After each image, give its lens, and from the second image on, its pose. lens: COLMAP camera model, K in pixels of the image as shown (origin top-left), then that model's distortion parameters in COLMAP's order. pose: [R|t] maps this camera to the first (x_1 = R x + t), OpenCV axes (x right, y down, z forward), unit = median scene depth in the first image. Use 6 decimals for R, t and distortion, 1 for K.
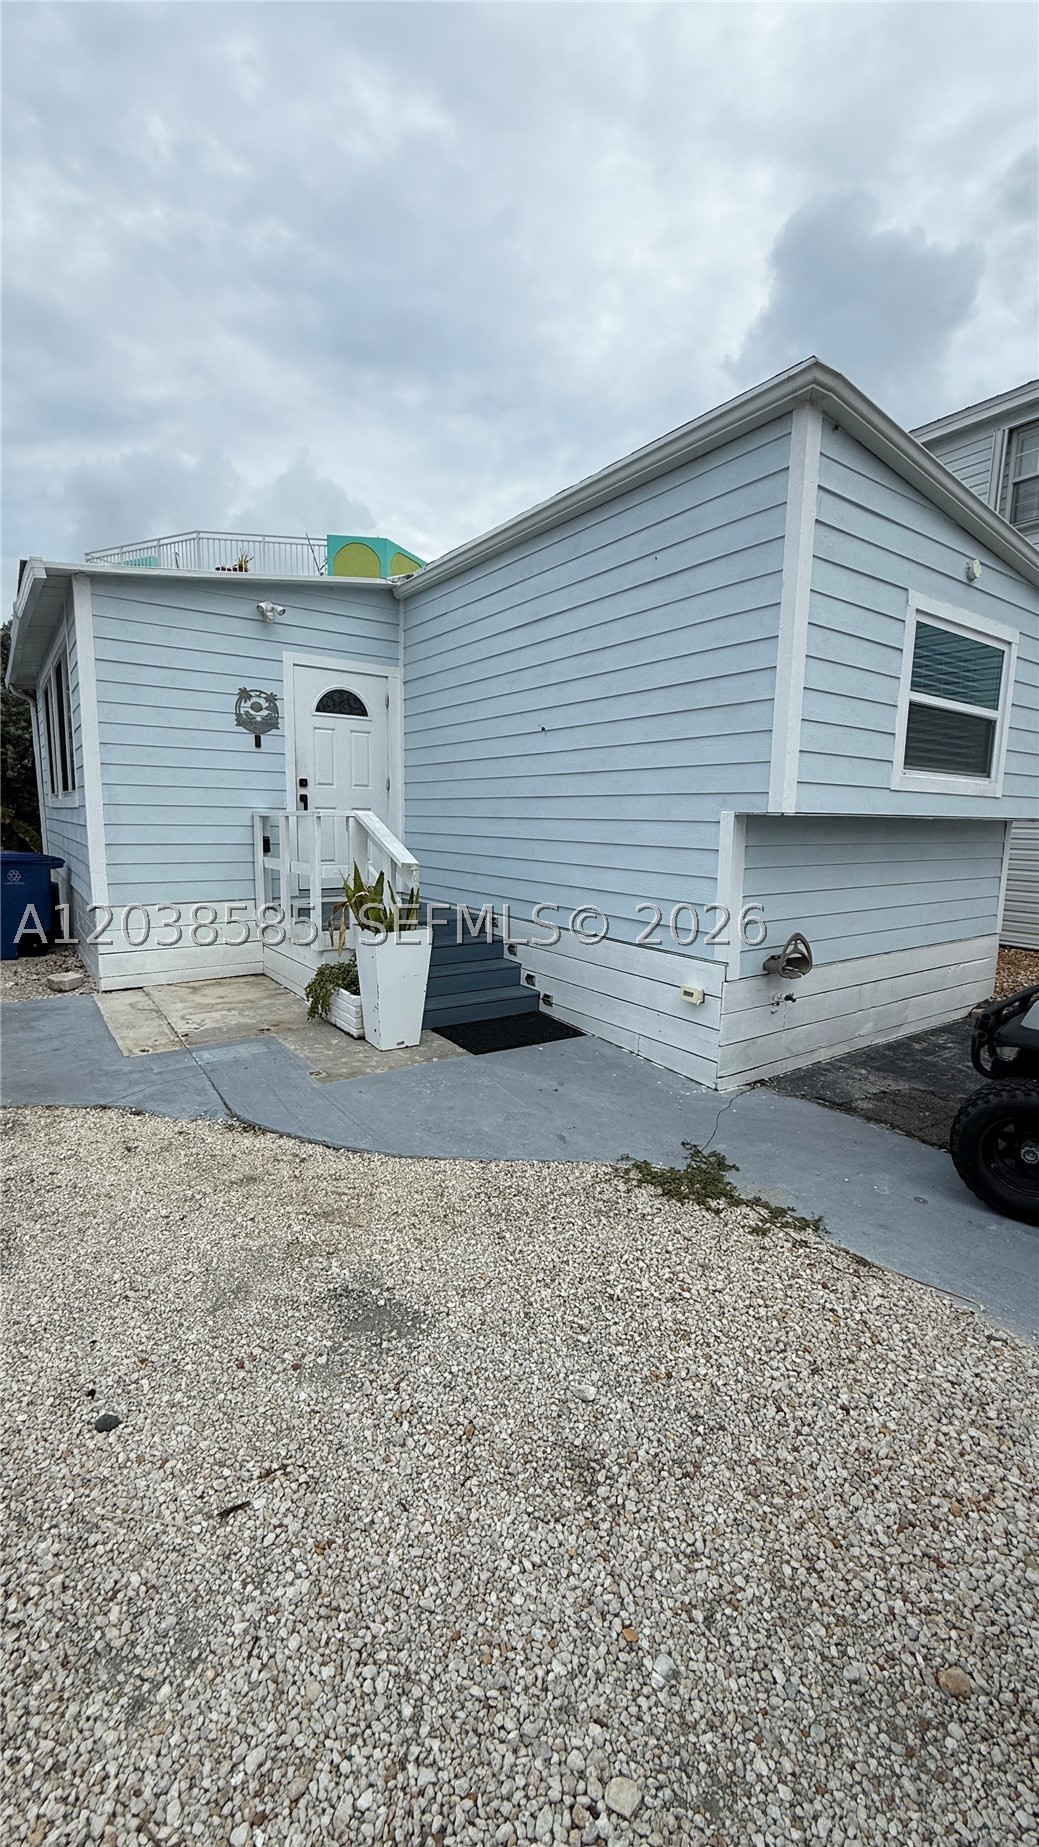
lens RADIAL K [[734.2, 0, 522.9], [0, 734.2, 917.5], [0, 0, 1]] dist [-0.001705, 0.000924]
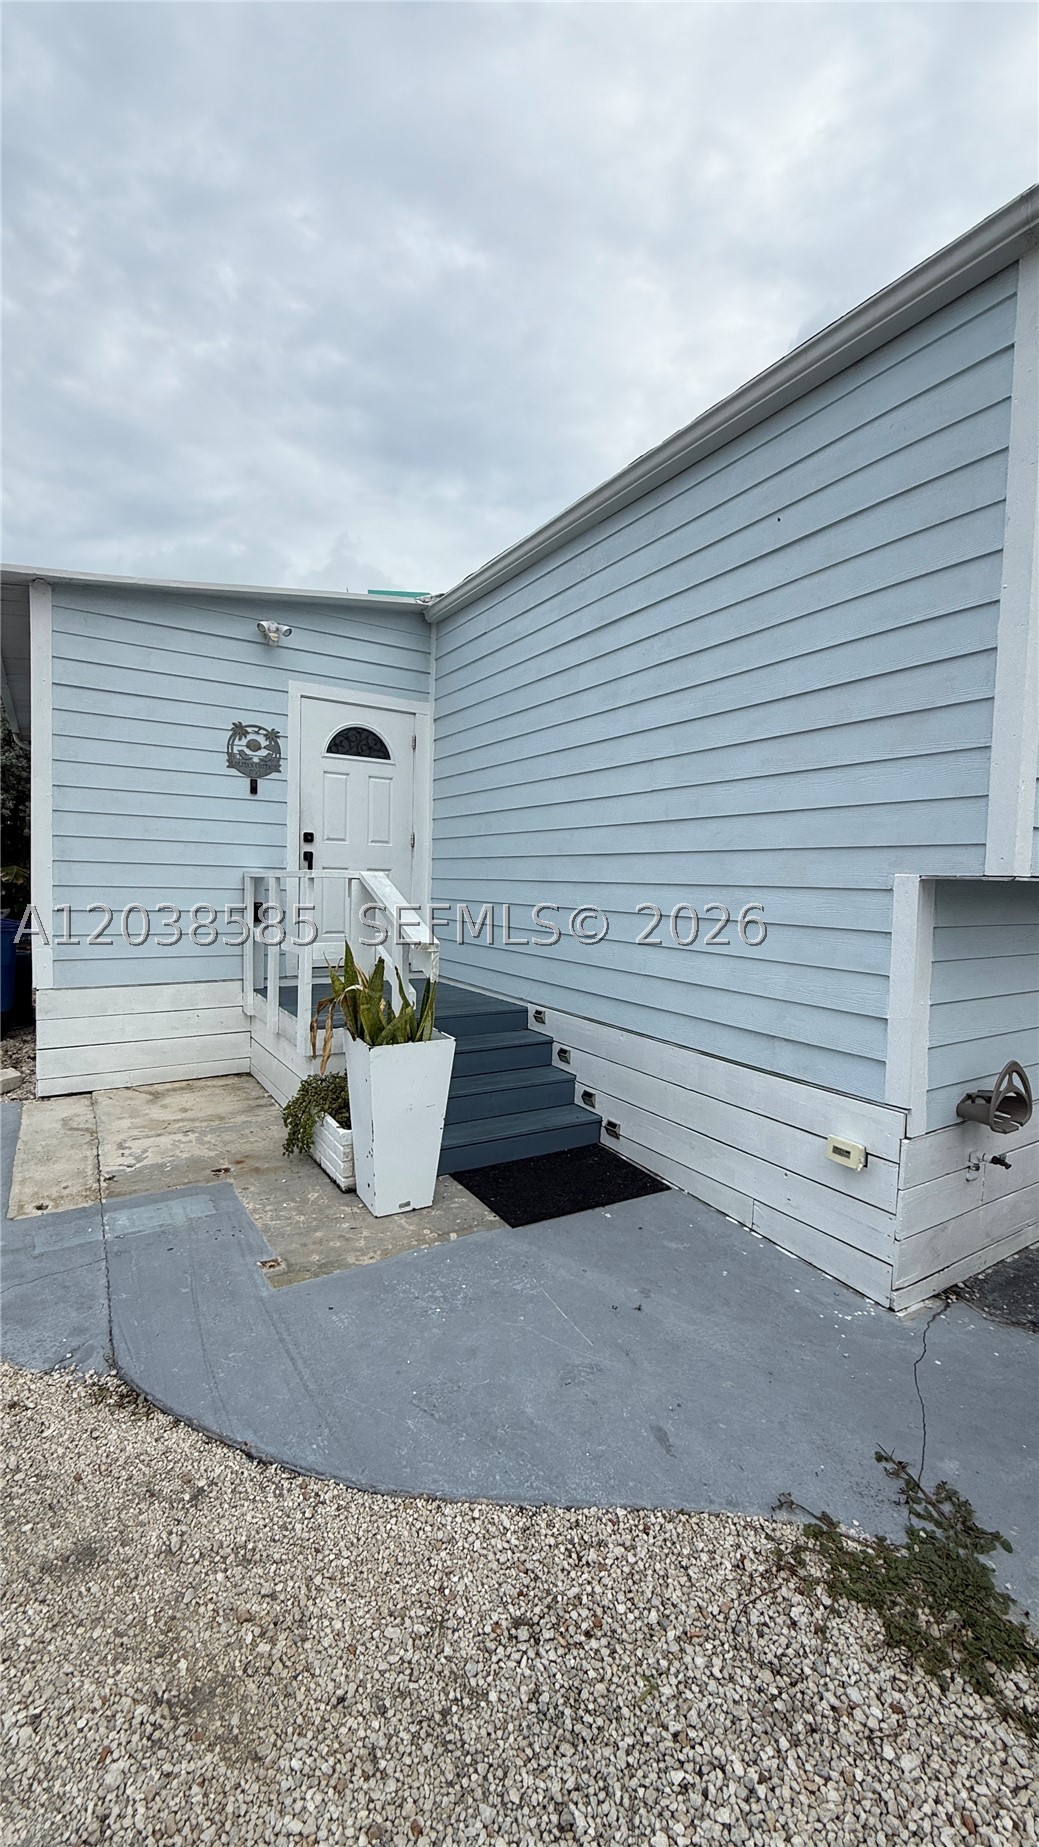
lens RADIAL K [[734.2, 0, 522.9], [0, 734.2, 917.5], [0, 0, 1]] dist [-0.001705, 0.000924]
pose [[0.998464, 0.010517, -0.054390, -0.019748], [-0.015228, 0.996097, -0.086940, -0.035982], [0.053263, 0.087635, 0.994728, 0.274187]]
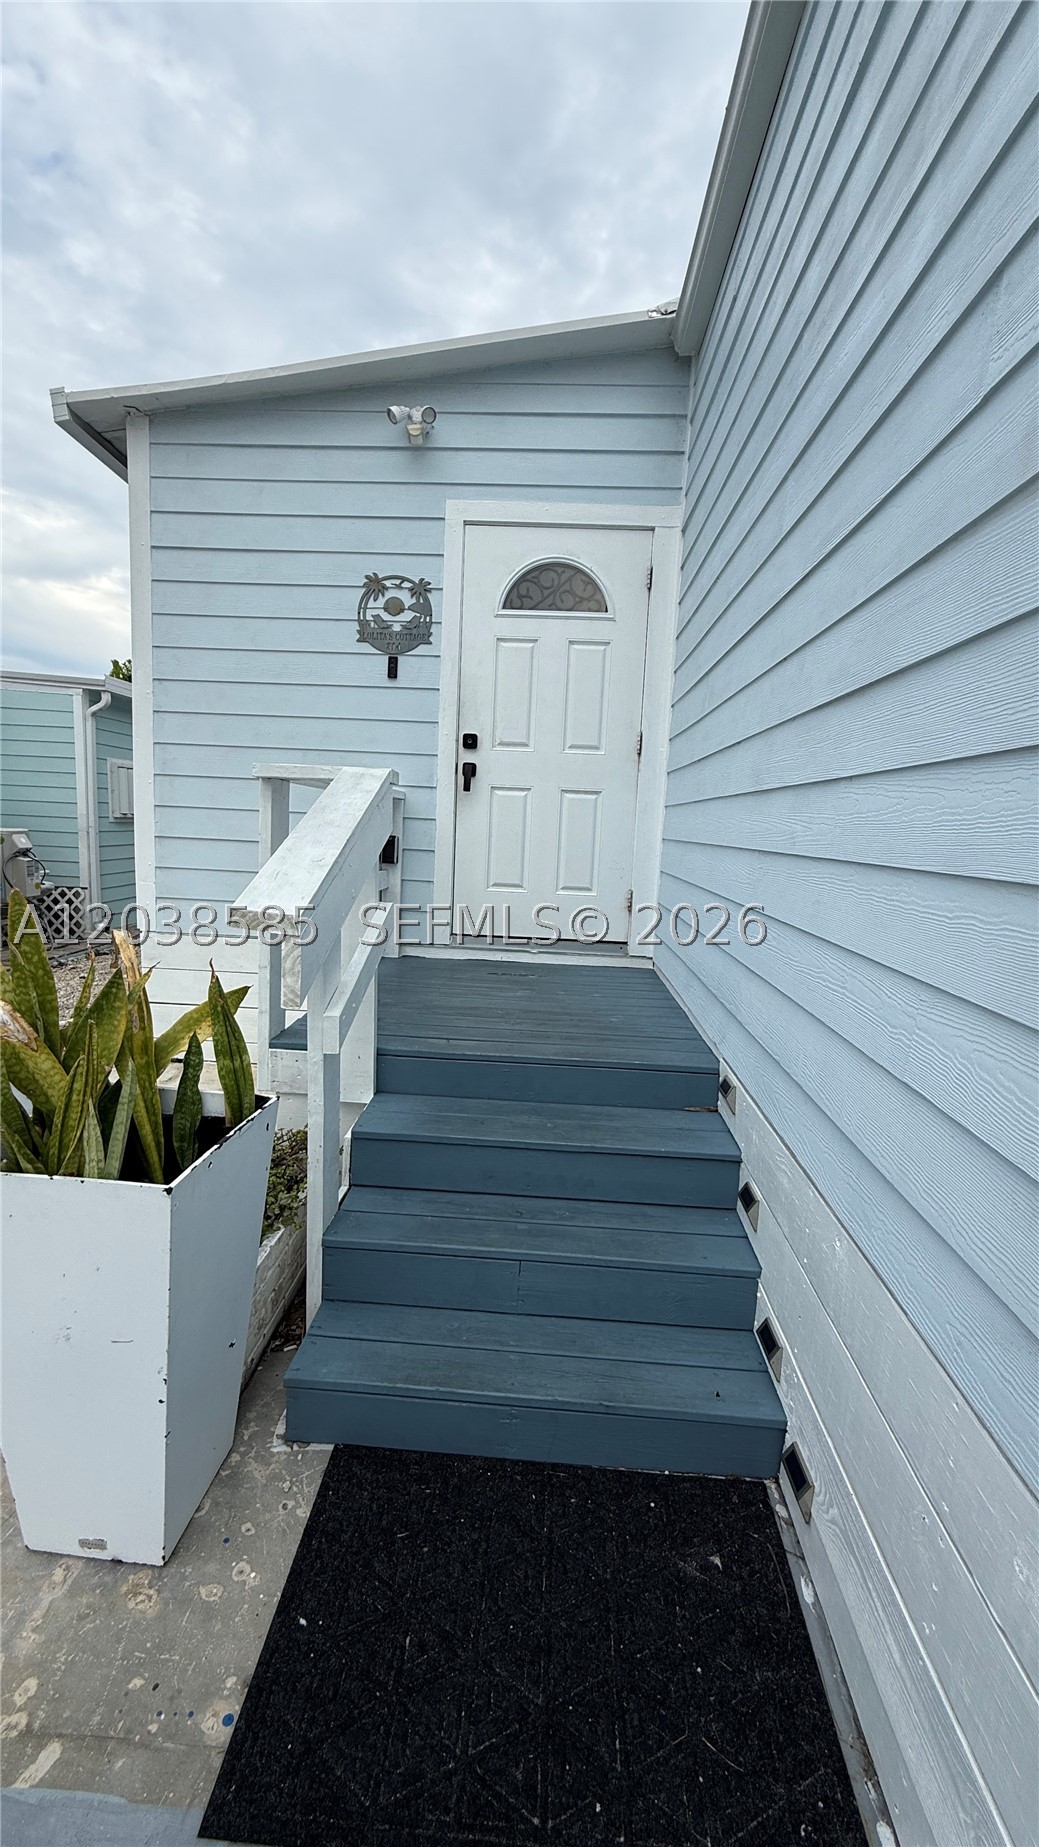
lens RADIAL K [[732.6, 0, 521.2], [0, 732.6, 917.2], [0, 0, 1]] dist [0.000458, 0.000252]
pose [[0.785640, 0.096742, -0.611073, 0.104059], [-0.114242, 0.993399, 0.010392, -0.083875], [0.608045, 0.061646, 0.791506, 0.795435]]
